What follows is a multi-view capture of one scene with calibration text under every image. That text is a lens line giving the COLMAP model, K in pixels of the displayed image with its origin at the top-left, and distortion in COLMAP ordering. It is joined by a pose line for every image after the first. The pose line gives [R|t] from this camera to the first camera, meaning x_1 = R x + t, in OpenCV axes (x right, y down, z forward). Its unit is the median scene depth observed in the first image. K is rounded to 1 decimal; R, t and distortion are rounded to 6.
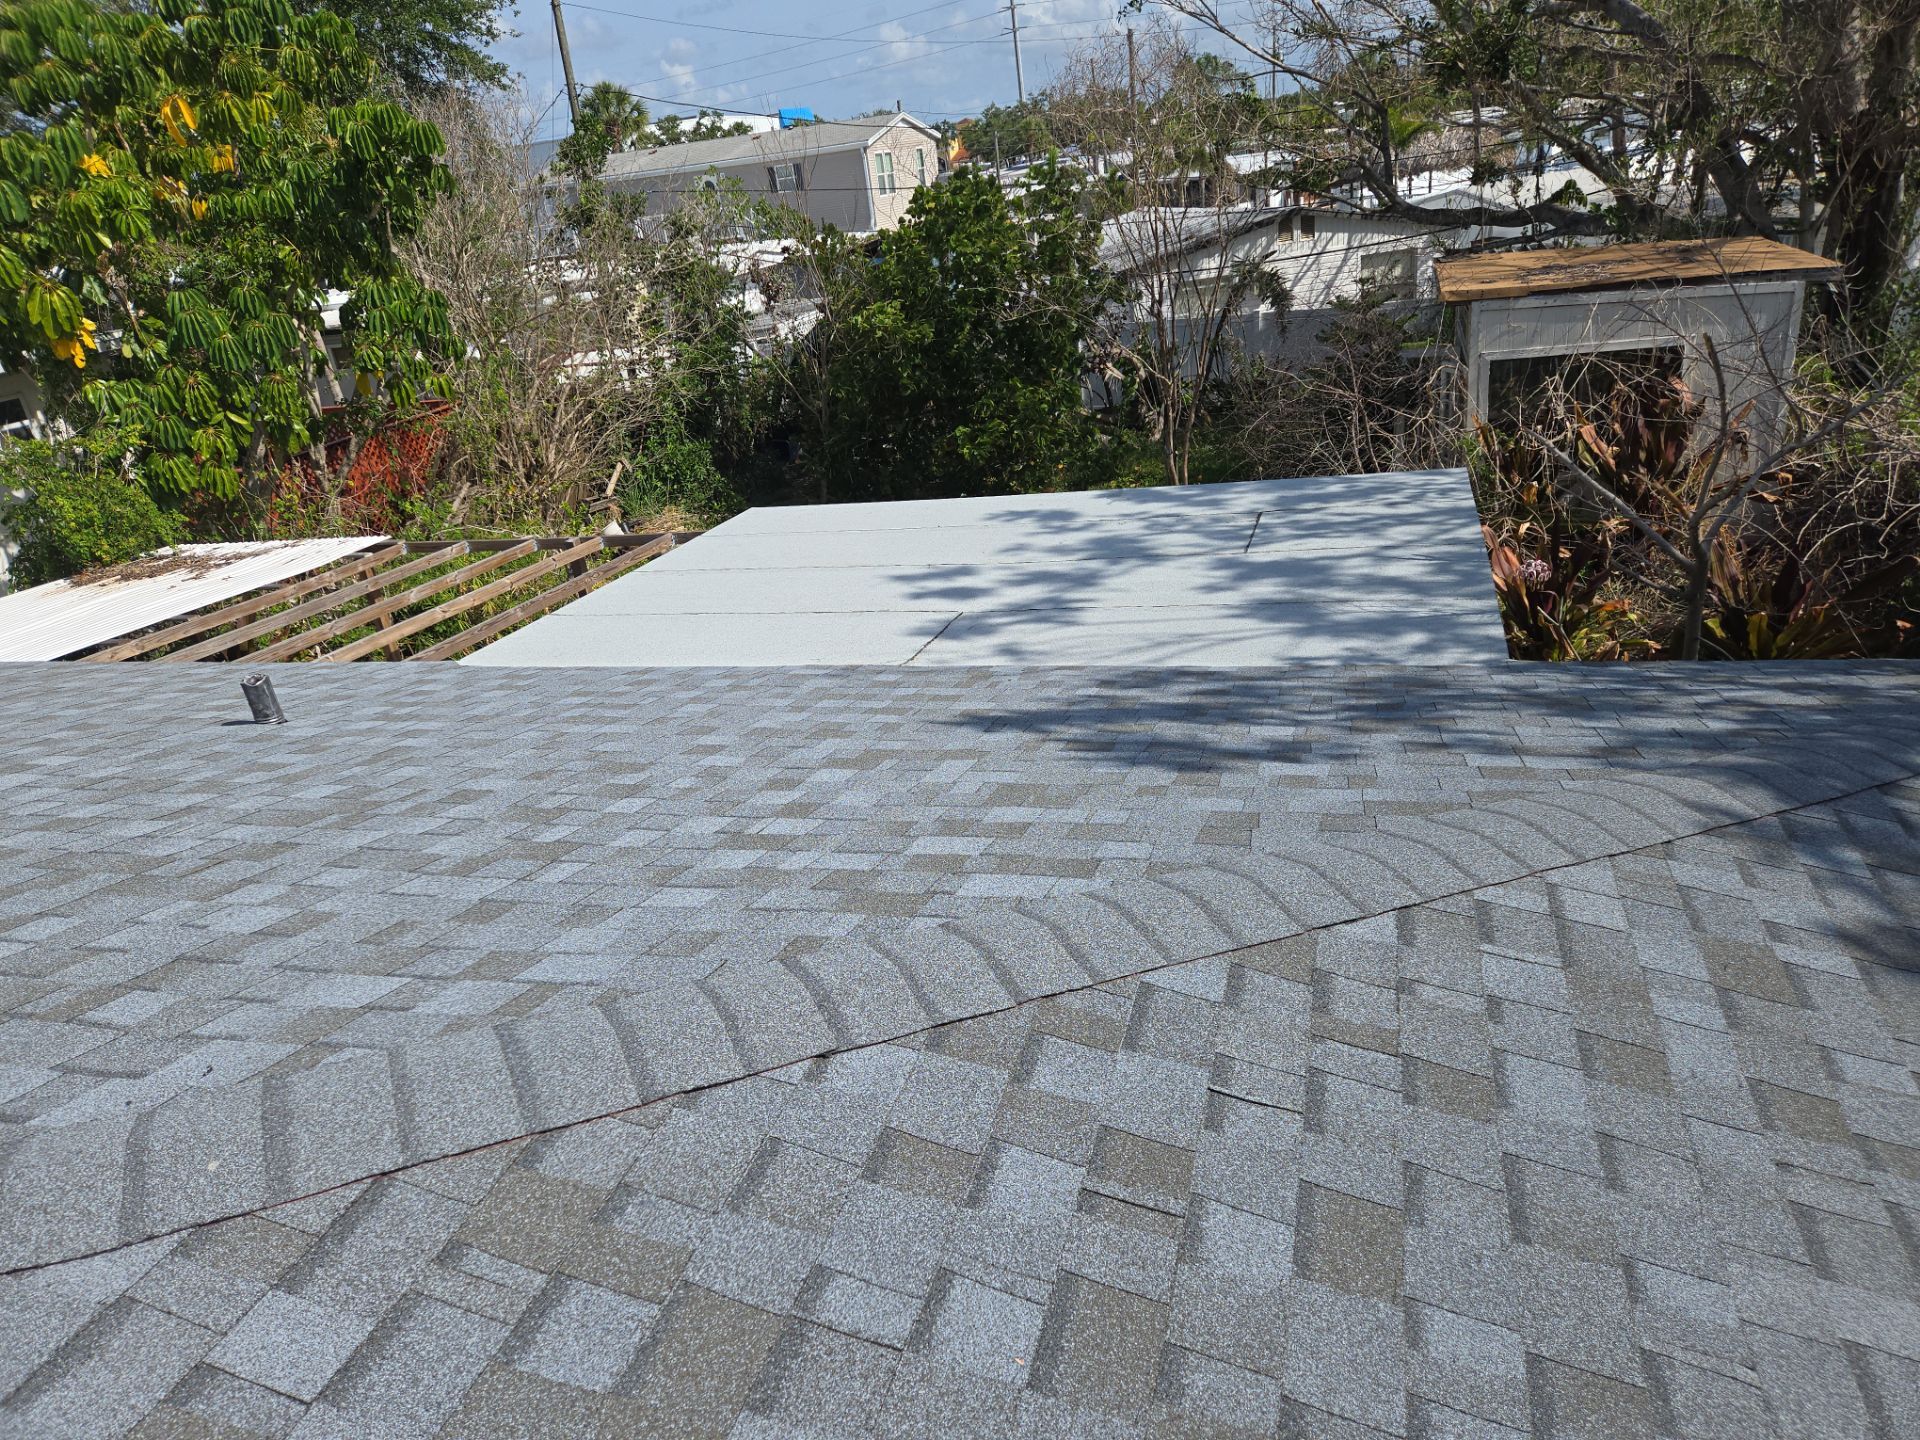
lens RADIAL K [[1257.2, 0, 958.8], [0, 1257.2, 716.5], [0, 0, 1]] dist [0.073701, -0.072399]
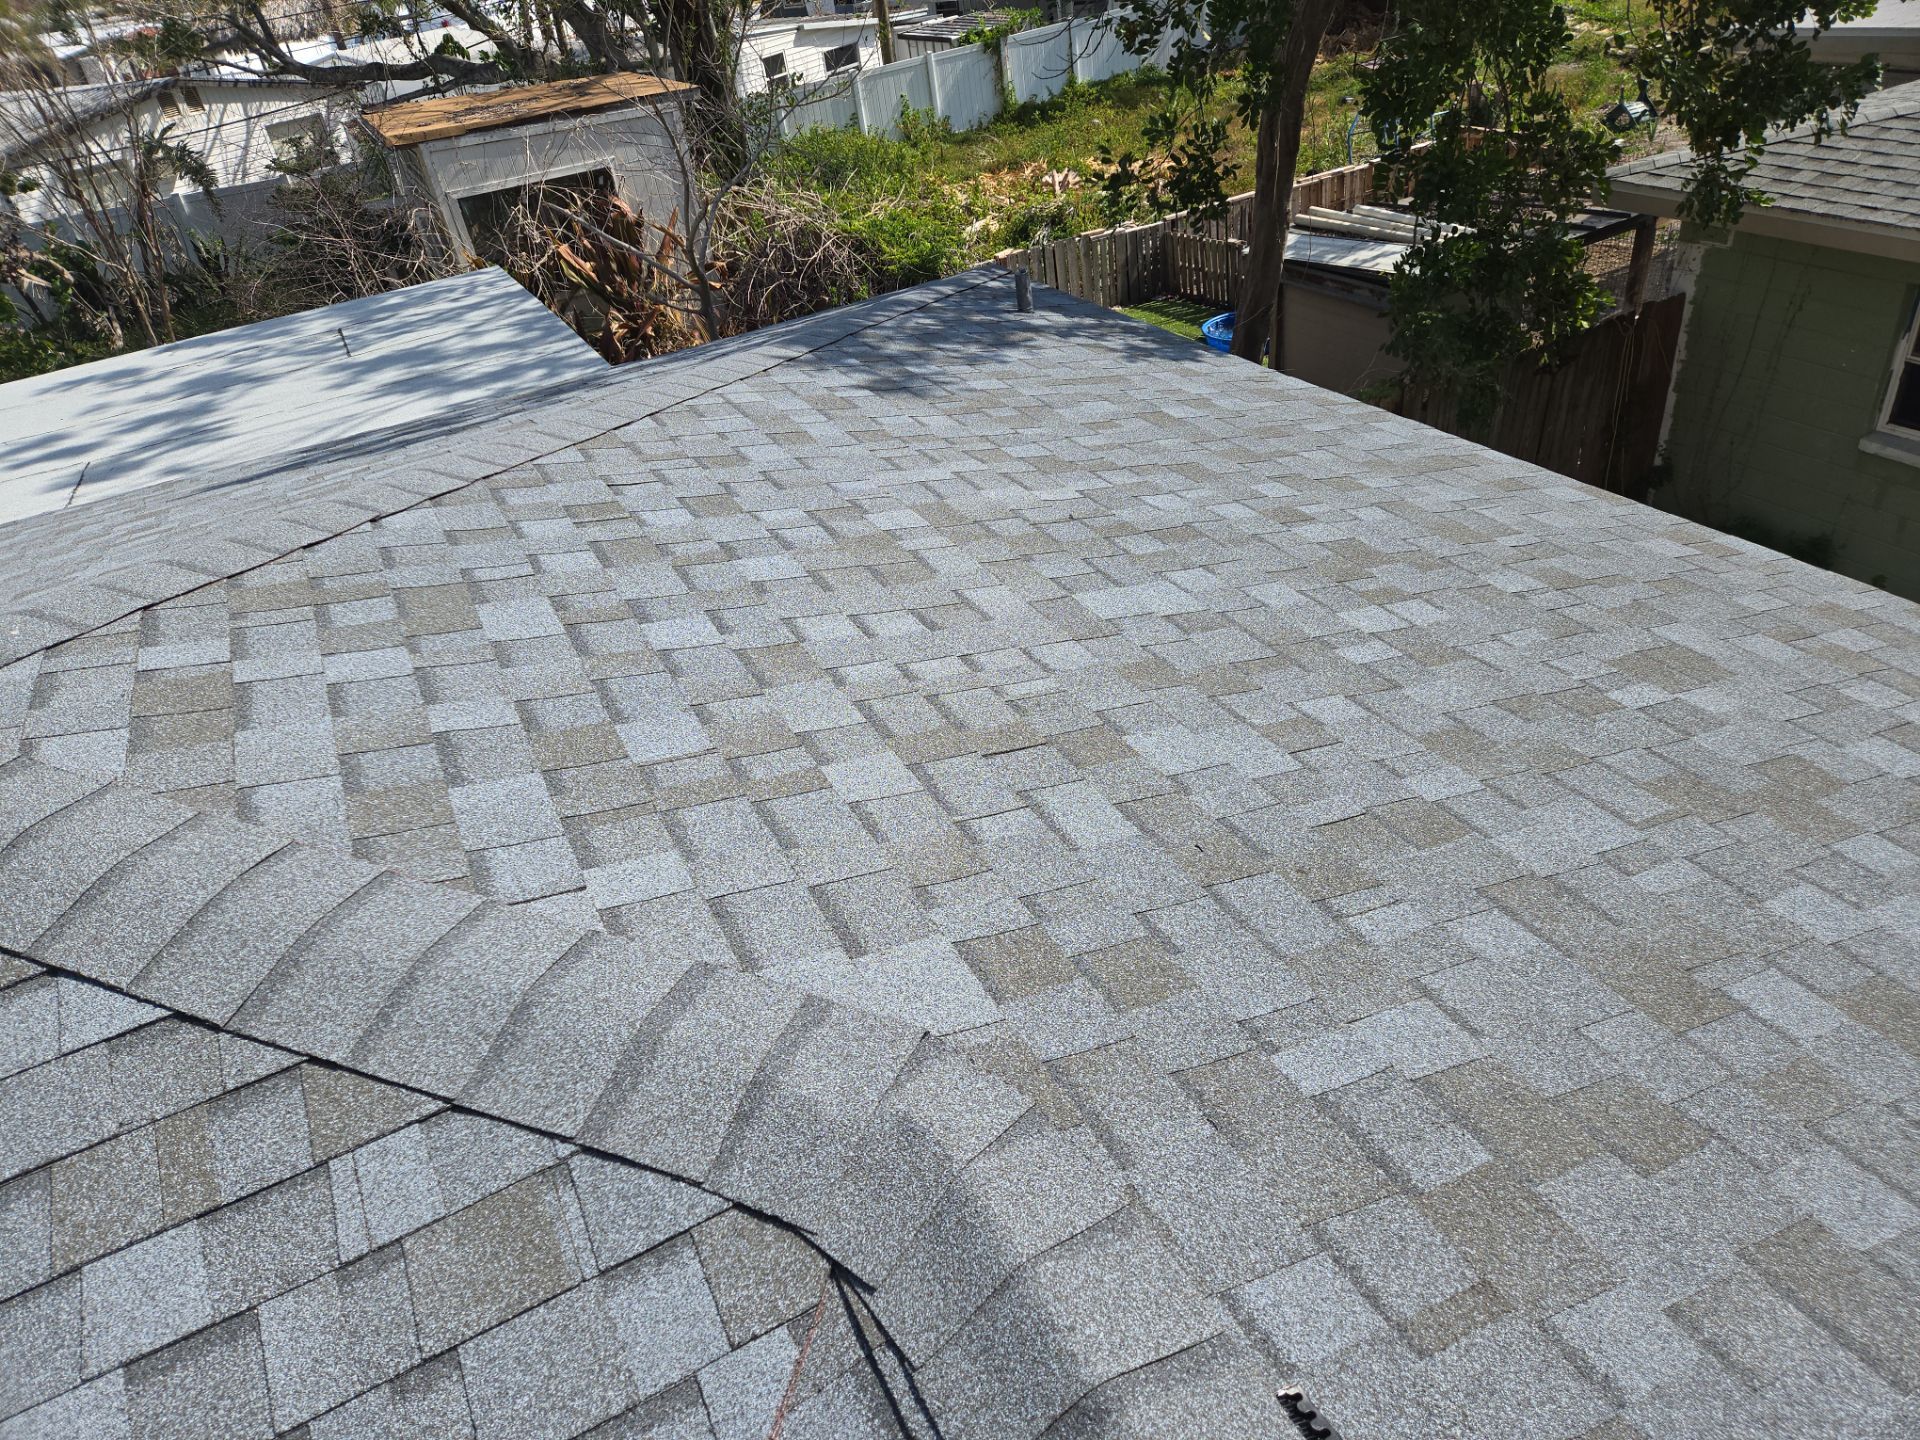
lens RADIAL K [[1257.2, 0, 958.8], [0, 1257.2, 716.5], [0, 0, 1]] dist [0.073701, -0.072399]
pose [[0.715976, -0.362592, 0.596578, -0.199239], [0.313919, 0.930490, 0.188794, 0.138816], [-0.623565, 0.052105, 0.780033, -0.203747]]
